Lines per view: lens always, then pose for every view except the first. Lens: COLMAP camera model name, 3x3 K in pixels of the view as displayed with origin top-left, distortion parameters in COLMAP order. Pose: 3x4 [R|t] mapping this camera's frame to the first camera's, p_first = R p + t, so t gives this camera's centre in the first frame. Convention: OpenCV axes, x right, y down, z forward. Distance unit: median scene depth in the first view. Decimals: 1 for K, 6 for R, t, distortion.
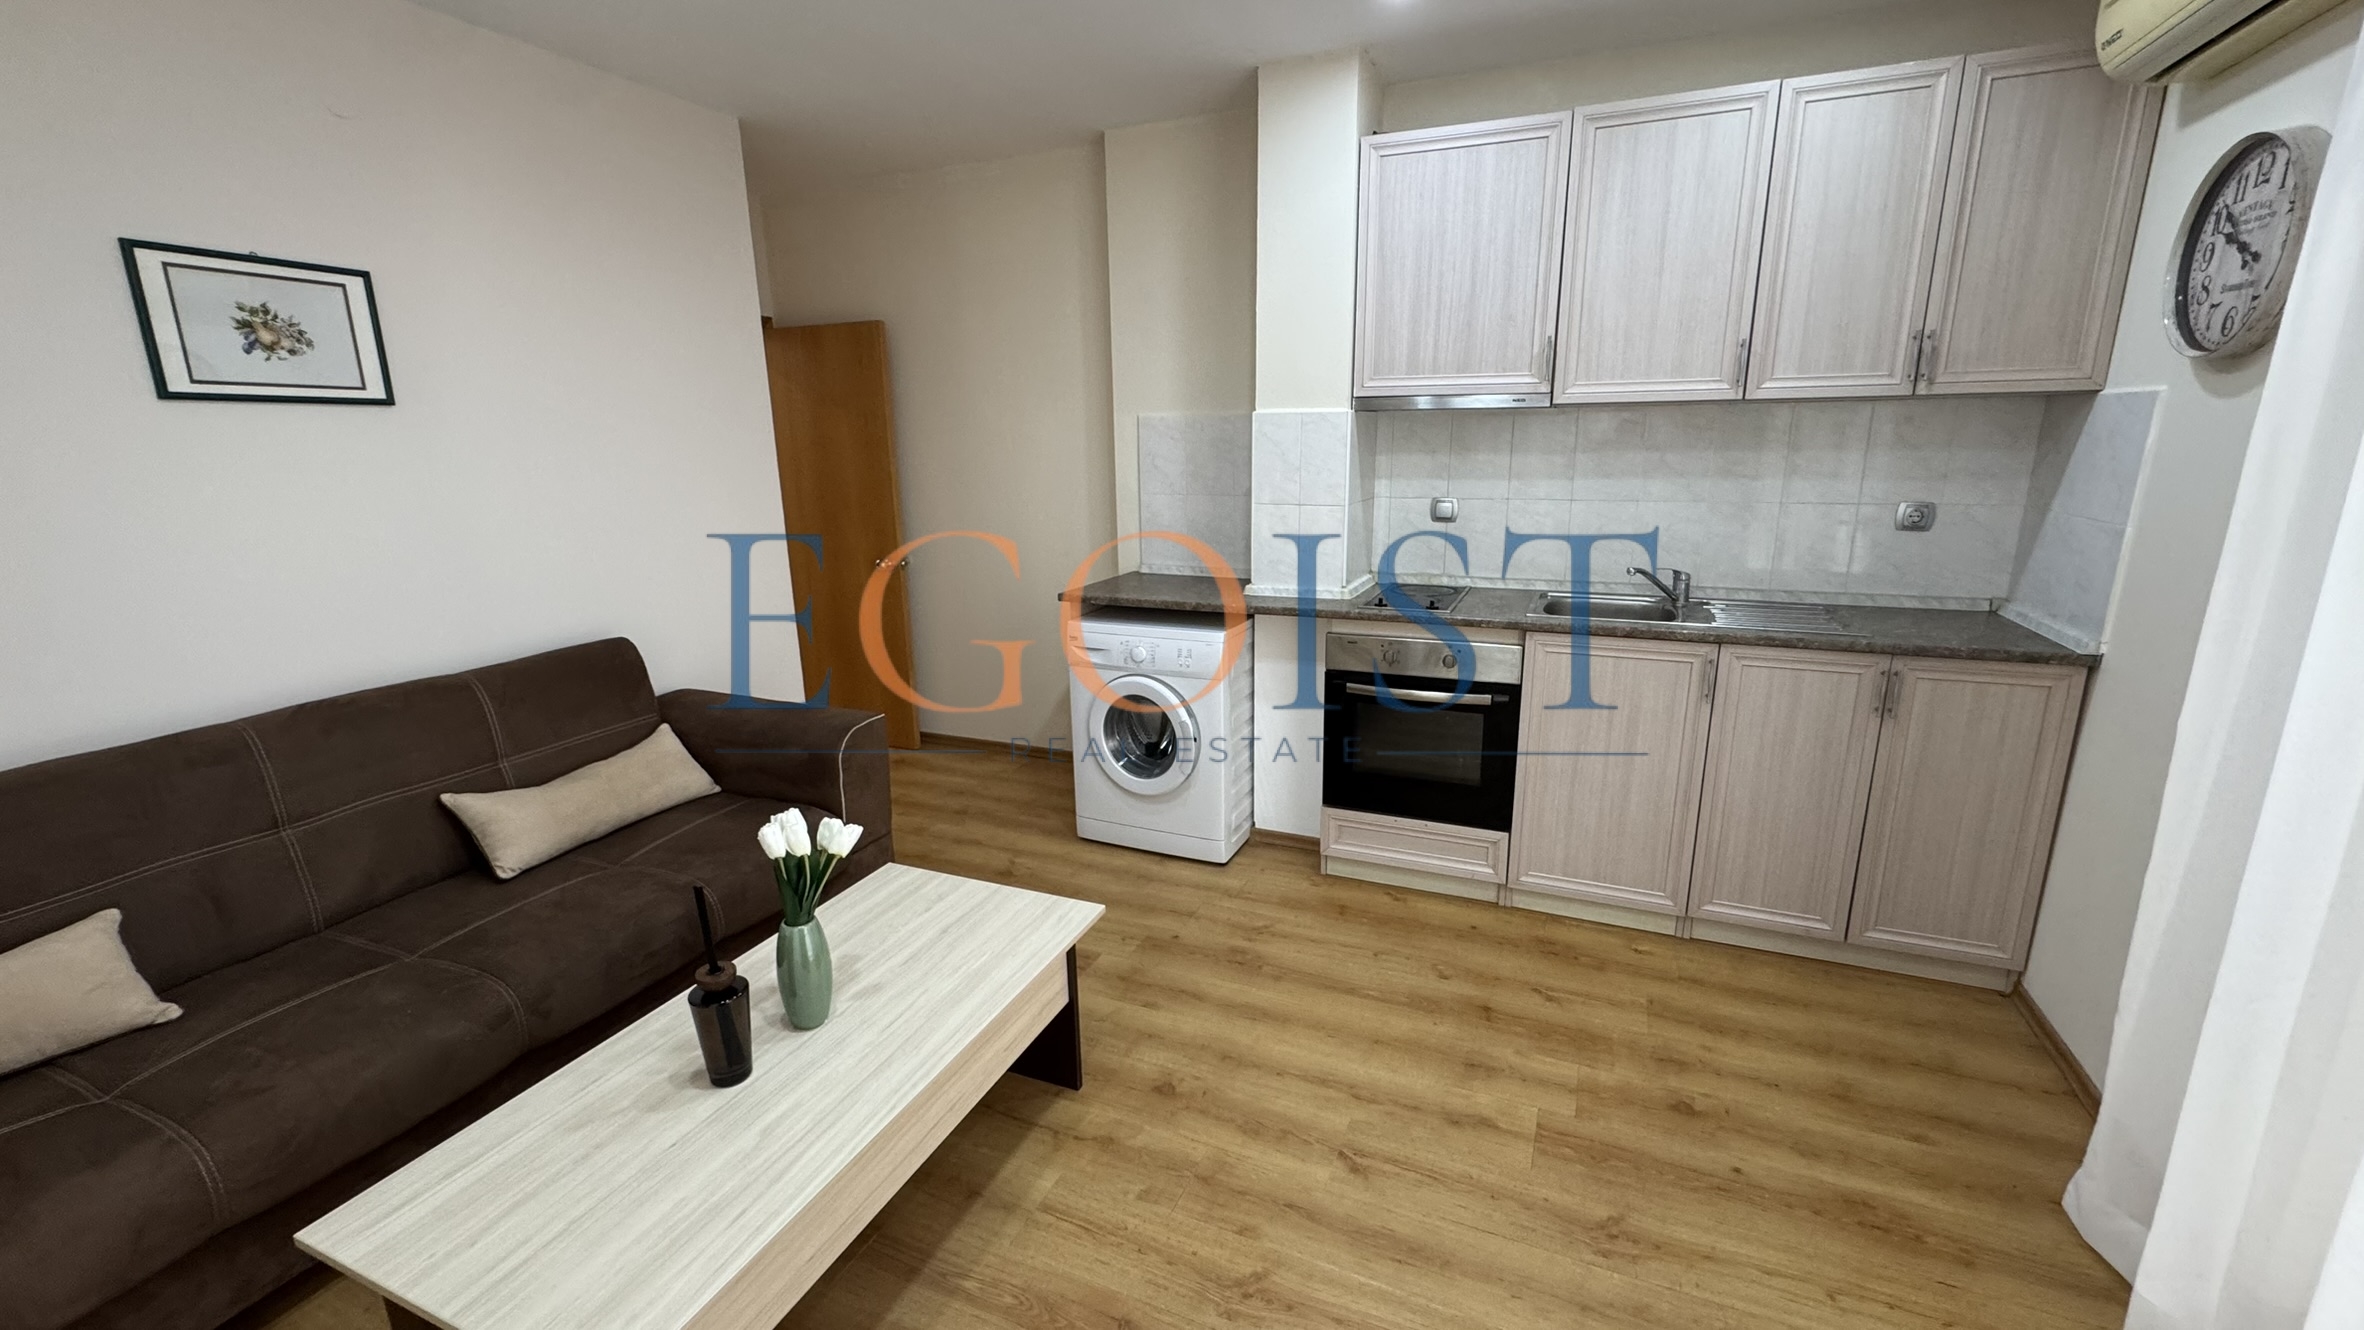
lens RADIAL K [[943.9, 0, 1177.2], [0, 943.9, 661.6], [0, 0, 1]] dist [-0.003152, -0.000548]
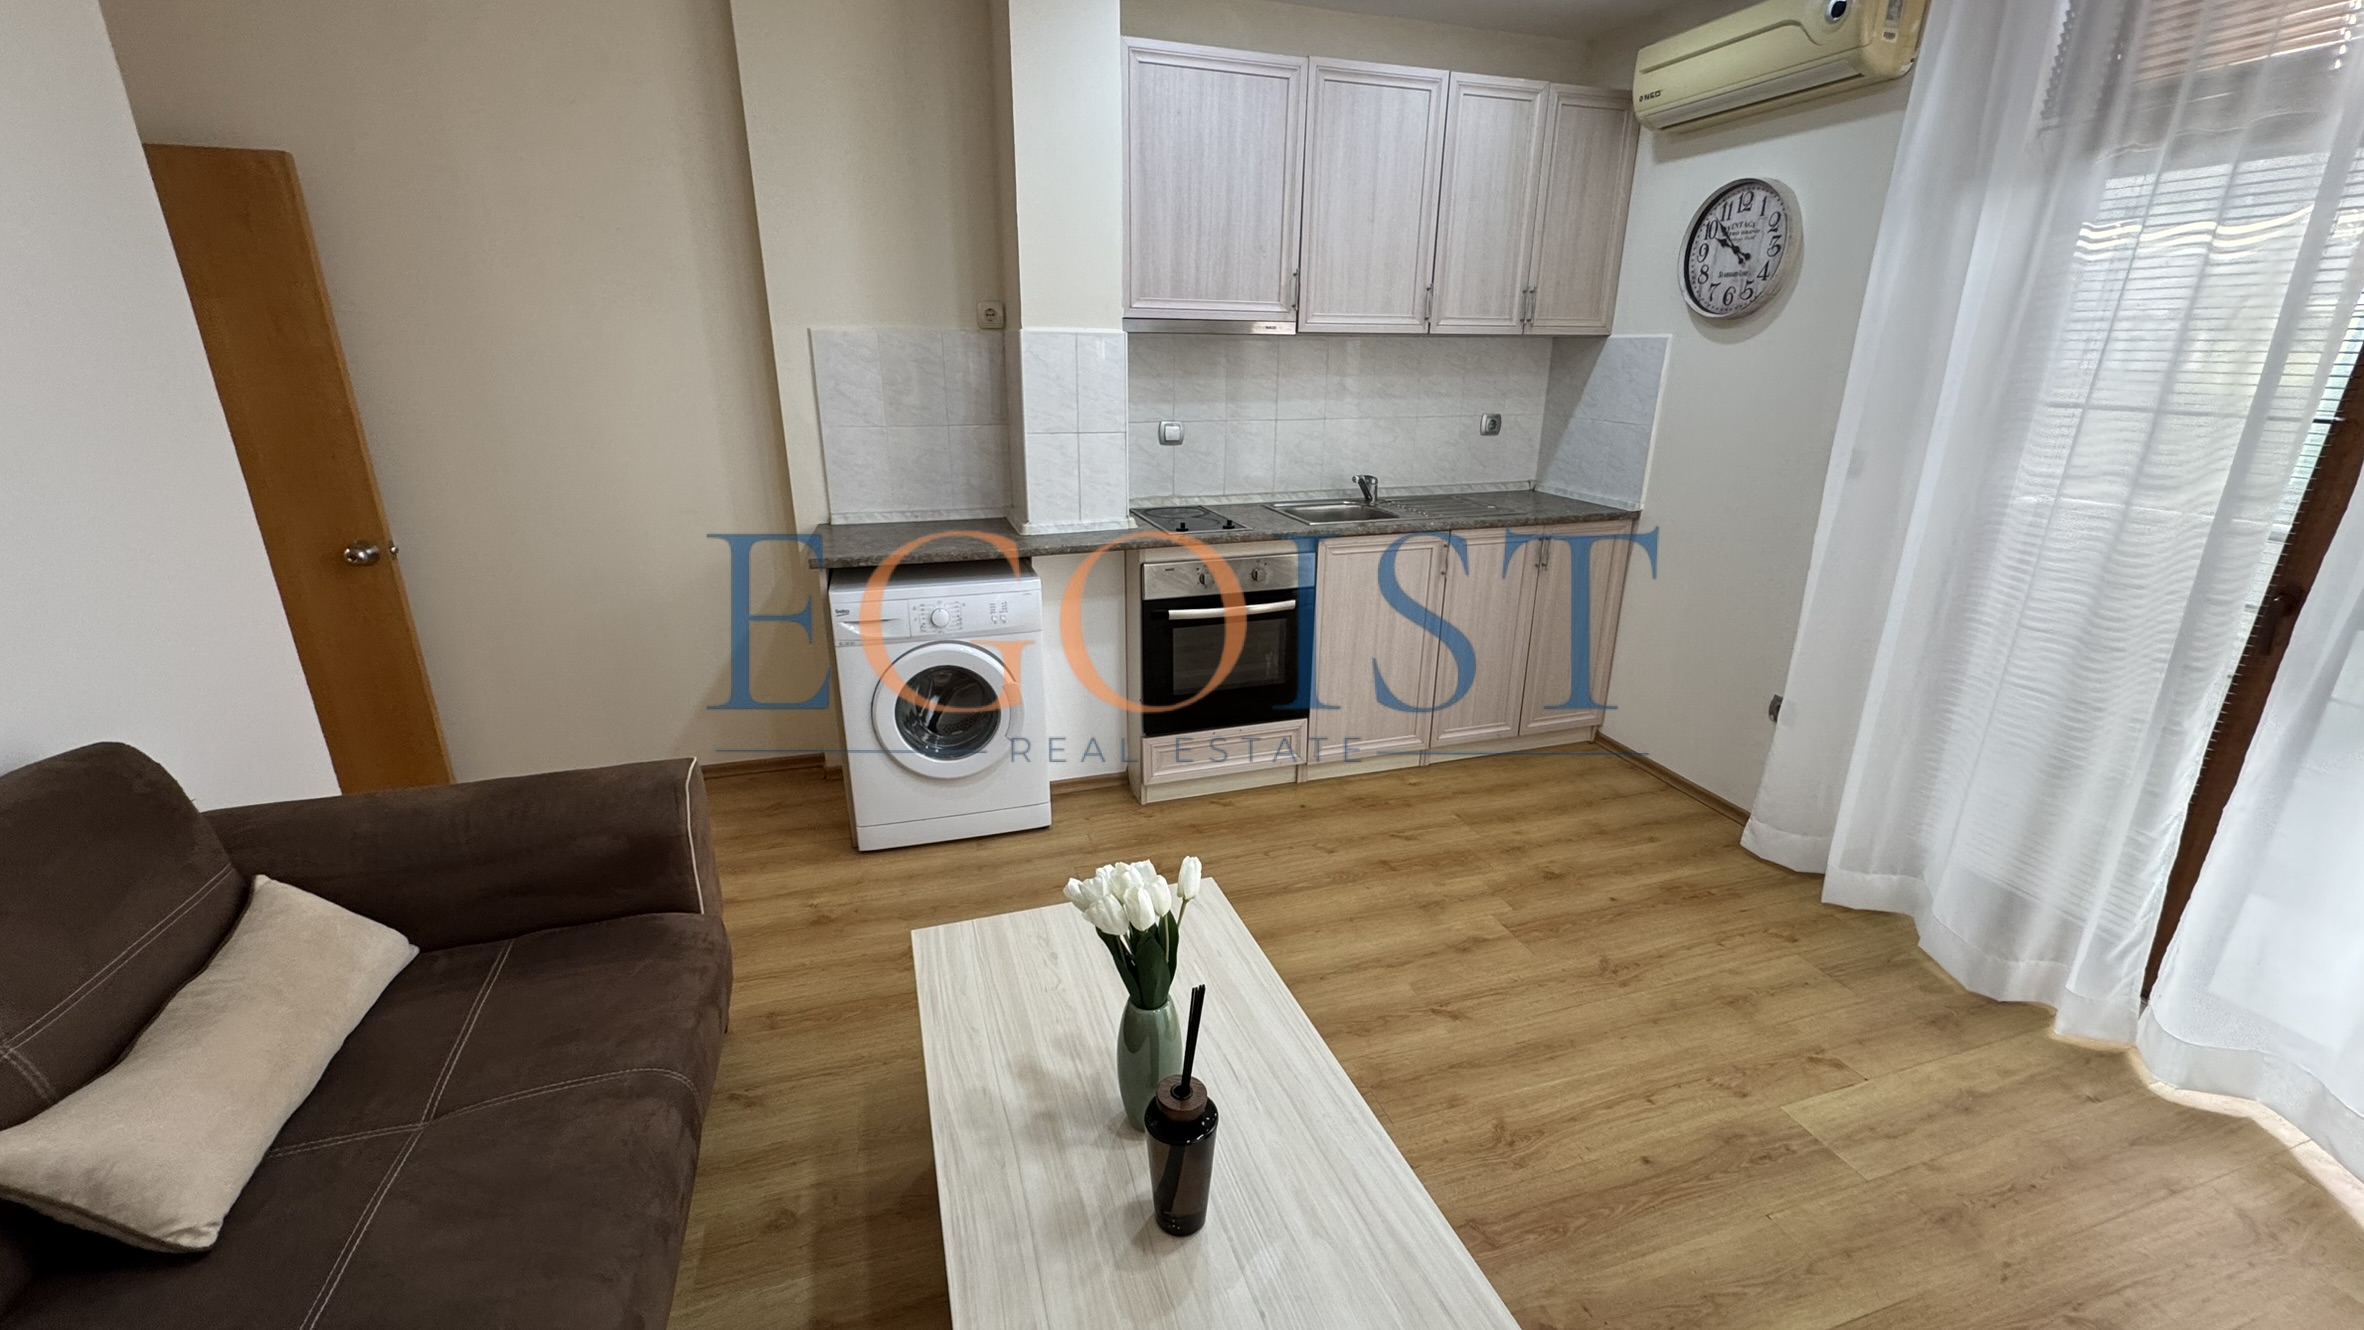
lens RADIAL K [[943.9, 0, 1196.7], [0, 943.9, 663.0], [0, 0, 1]] dist [-0.003152, -0.000548]
pose [[0.744734, -0.191890, 0.639179, -0.526287], [0.141614, 0.981398, 0.129628, -0.057070], [-0.652163, -0.006021, 0.758055, 0.256538]]
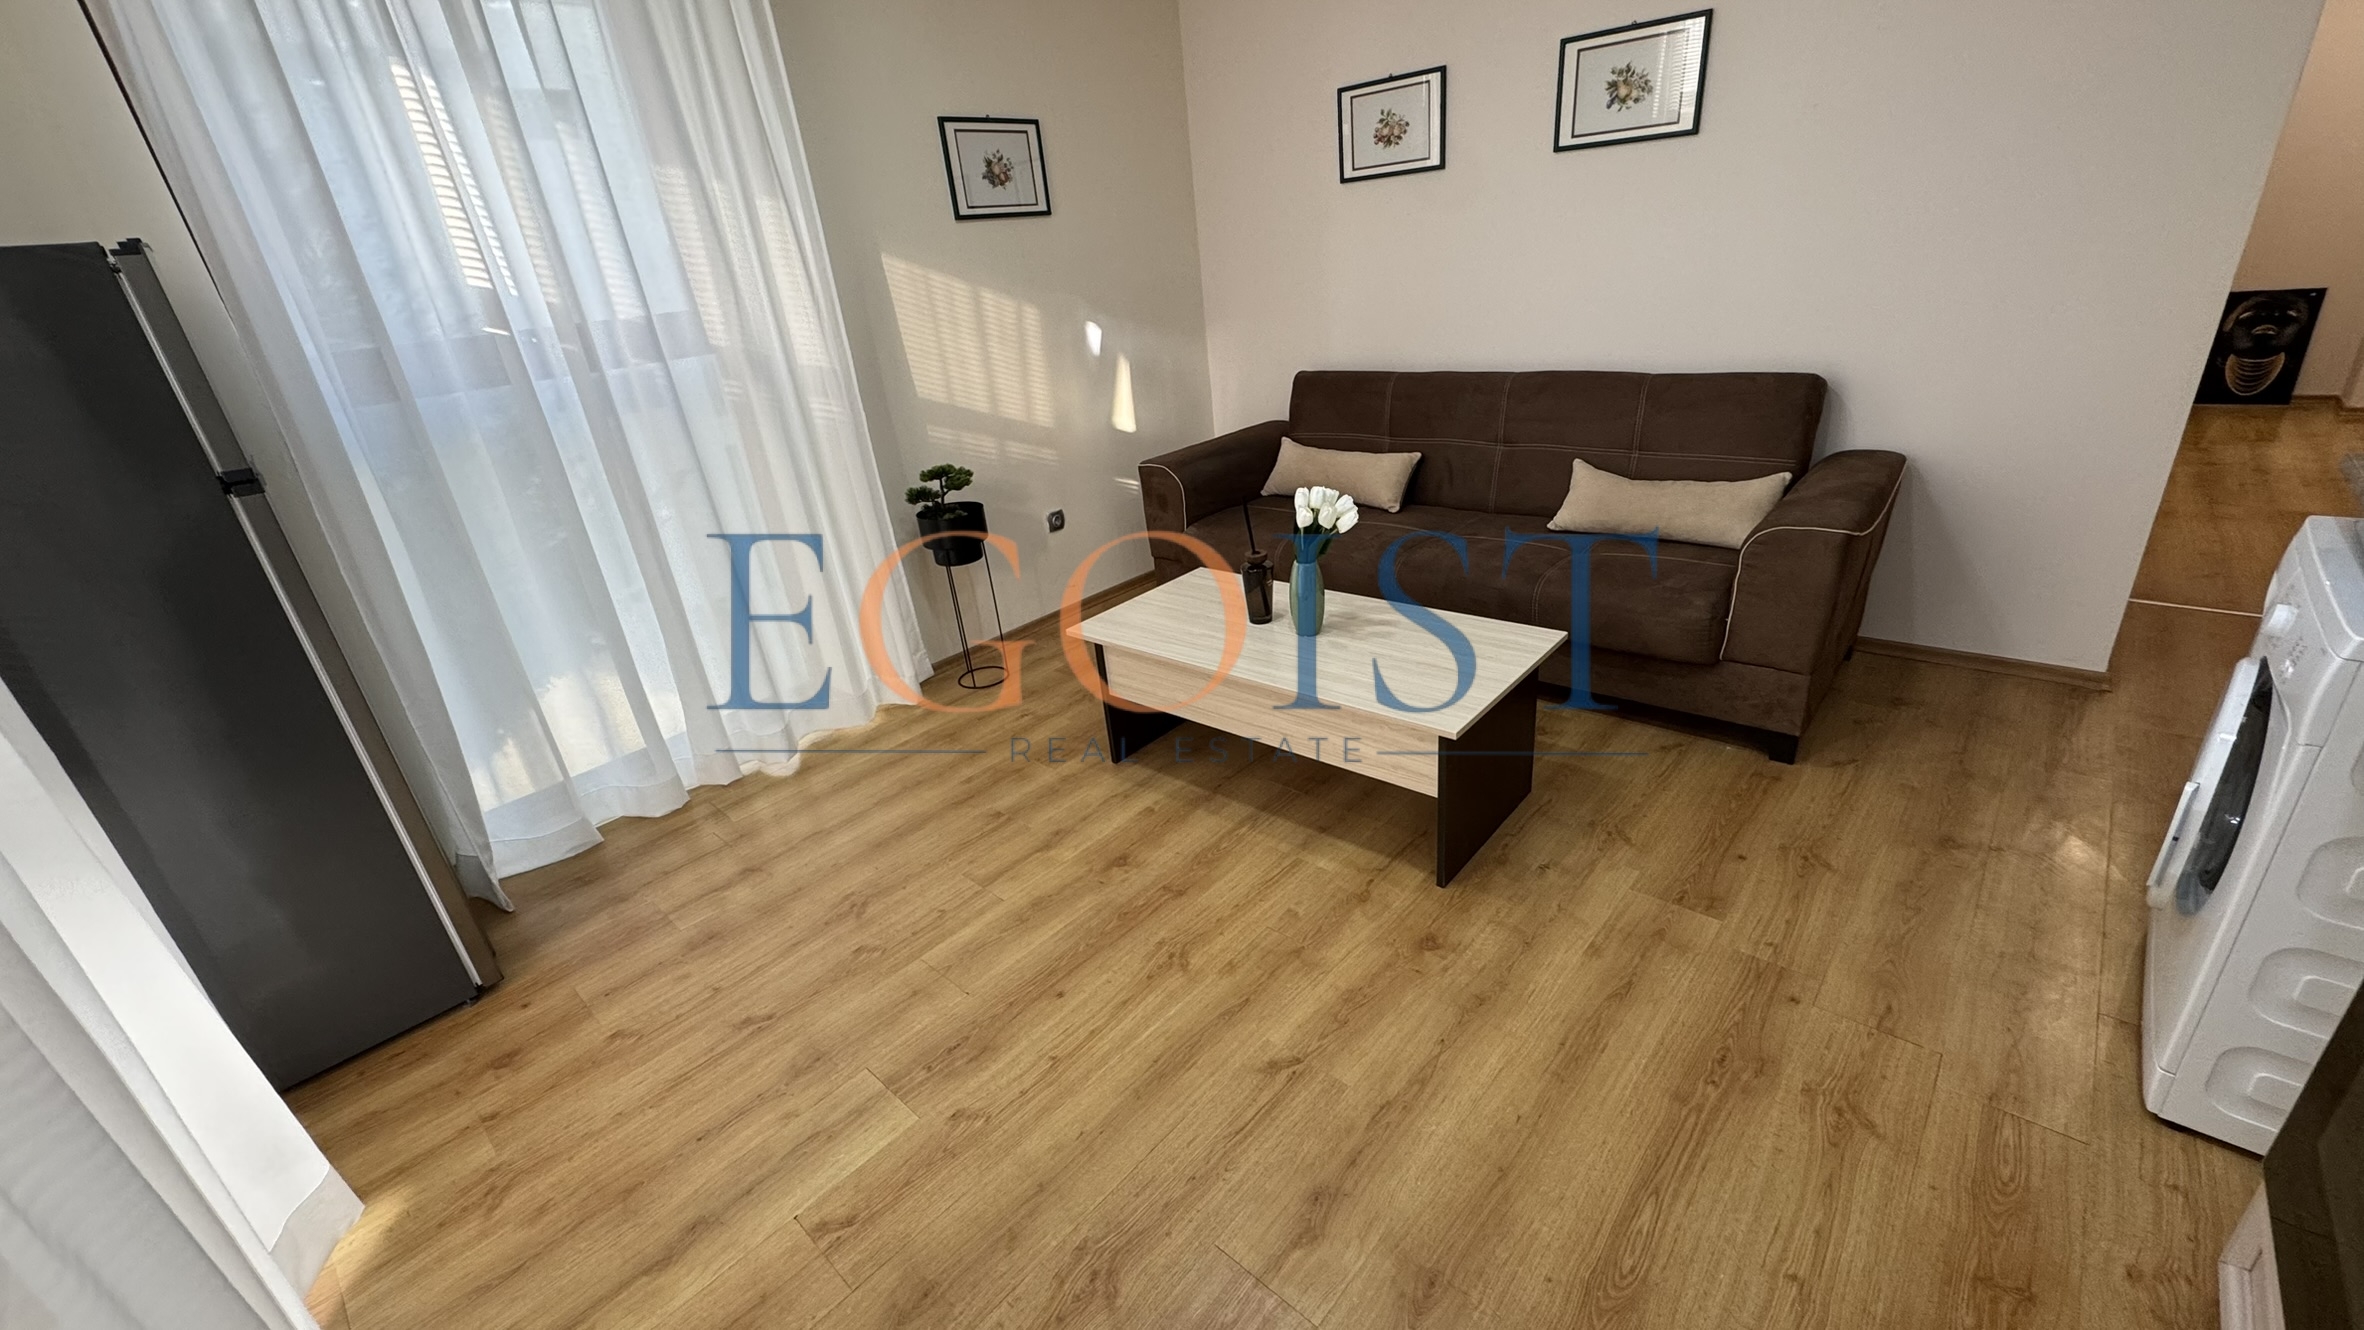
lens RADIAL K [[943.9, 0, 1184.6], [0, 943.9, 661.4], [0, 0, 1]] dist [-0.003152, -0.000548]
pose [[-0.317374, 0.423568, -0.848448, 0.626245], [-0.116389, 0.870541, 0.478135, -0.174456], [0.941131, 0.250498, -0.226988, 0.779137]]
